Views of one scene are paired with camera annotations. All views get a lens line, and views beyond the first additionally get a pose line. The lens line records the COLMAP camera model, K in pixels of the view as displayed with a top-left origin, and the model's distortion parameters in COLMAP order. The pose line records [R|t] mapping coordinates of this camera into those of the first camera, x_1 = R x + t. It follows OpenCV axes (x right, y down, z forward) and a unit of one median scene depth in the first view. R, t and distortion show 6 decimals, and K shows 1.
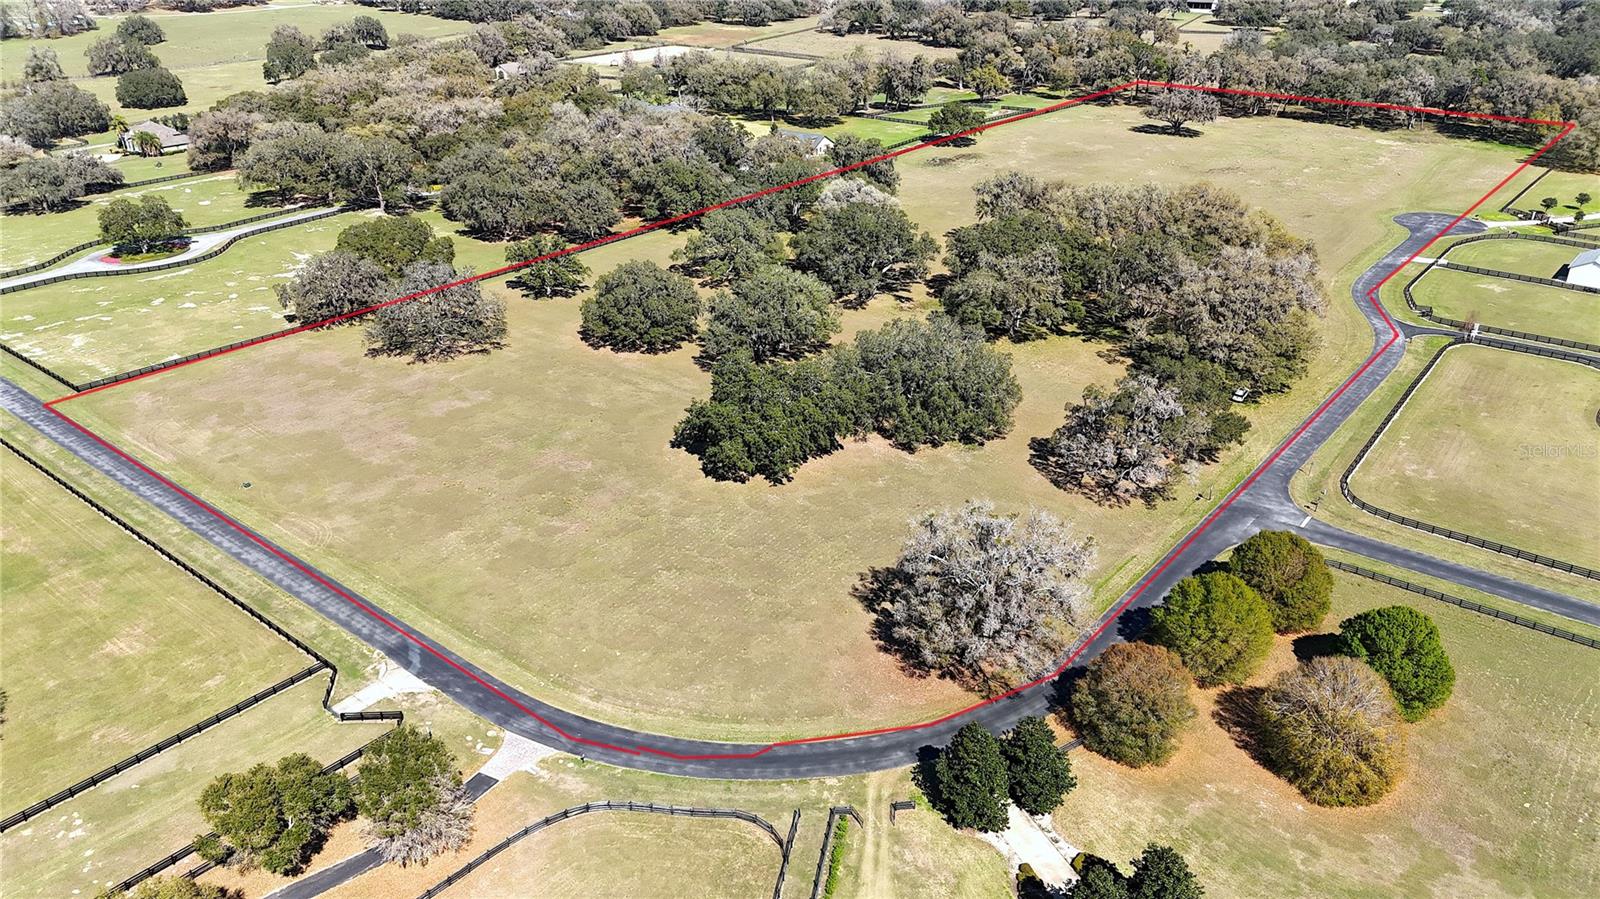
lens RADIAL K [[1188.2, 0, 800.0], [0, 1188.2, 449.5], [0, 0, 1]] dist [0.061922, -0.049272]
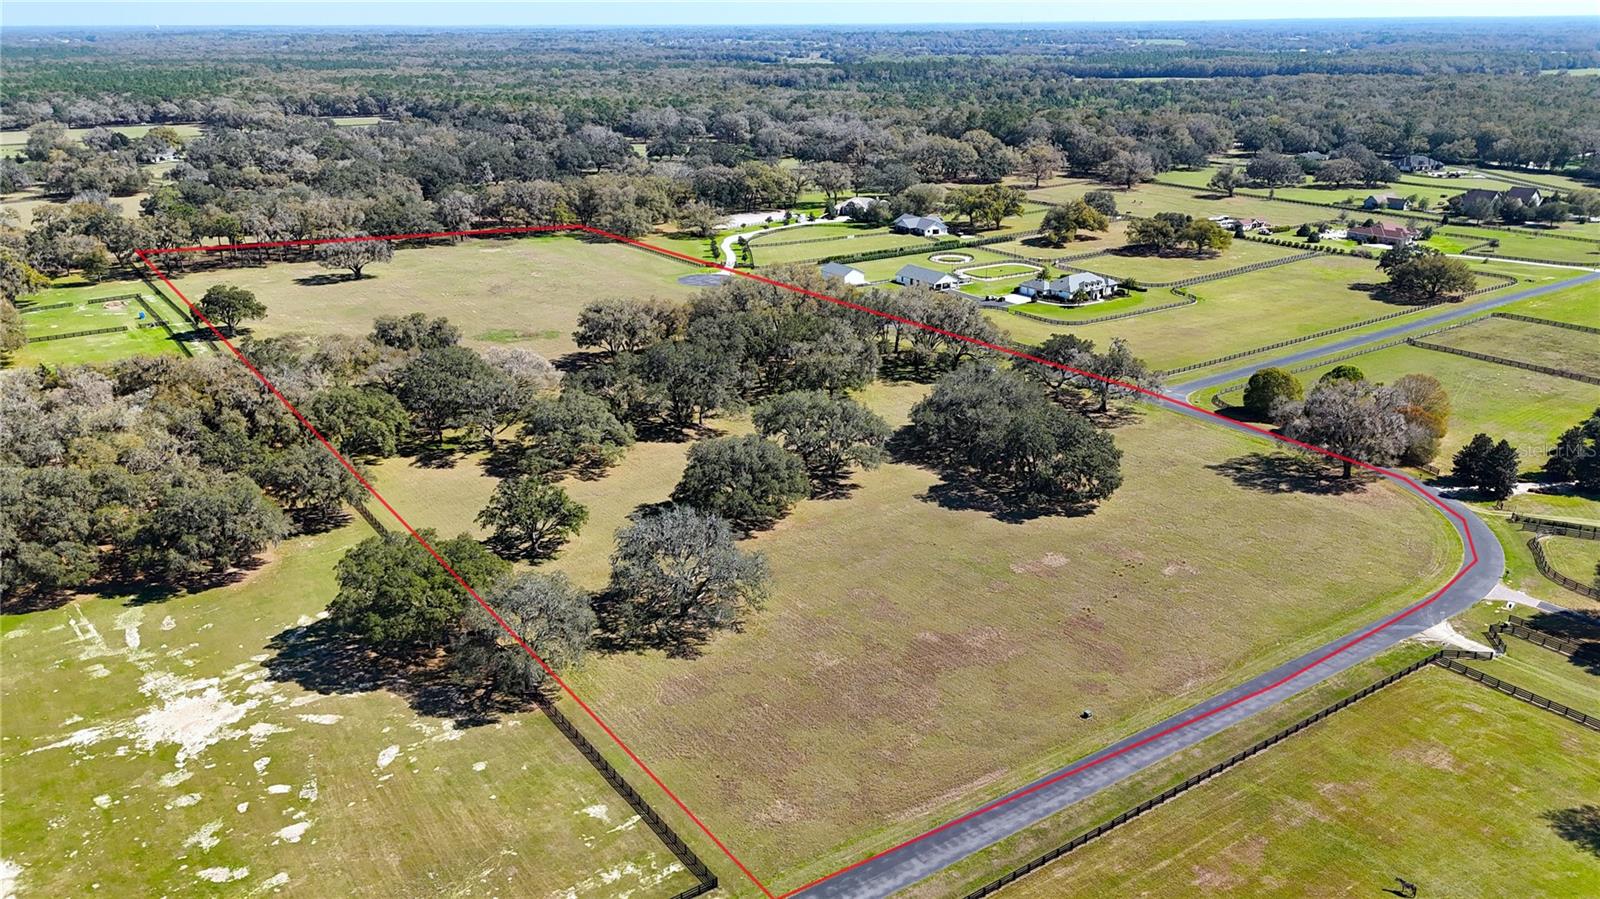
lens RADIAL K [[1188.2, 0, 800.0], [0, 1188.2, 449.5], [0, 0, 1]] dist [0.061922, -0.049272]
pose [[0.268160, -0.319591, 0.908819, -0.926173], [0.421429, 0.887234, 0.187652, -0.288778], [-0.866307, 0.332682, 0.372606, 0.605931]]
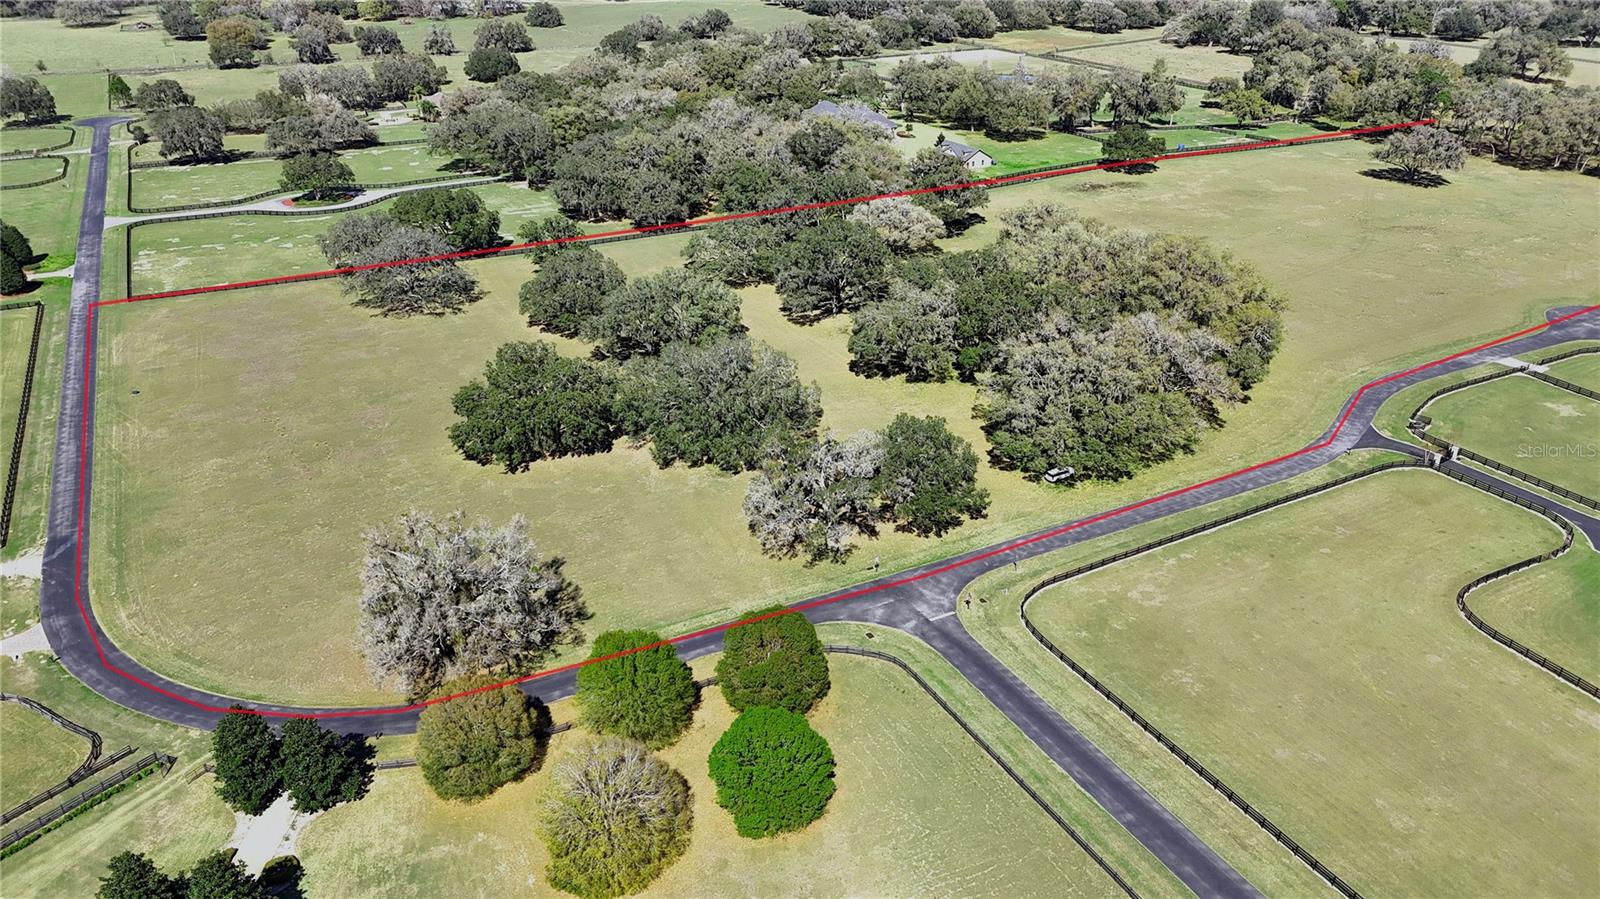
lens RADIAL K [[1188.2, 0, 800.0], [0, 1188.2, 449.5], [0, 0, 1]] dist [0.061922, -0.049272]
pose [[0.915443, 0.174066, -0.362856, 0.448332], [-0.173424, 0.984239, 0.034622, -0.053648], [0.363164, 0.031234, 0.931202, 0.093312]]
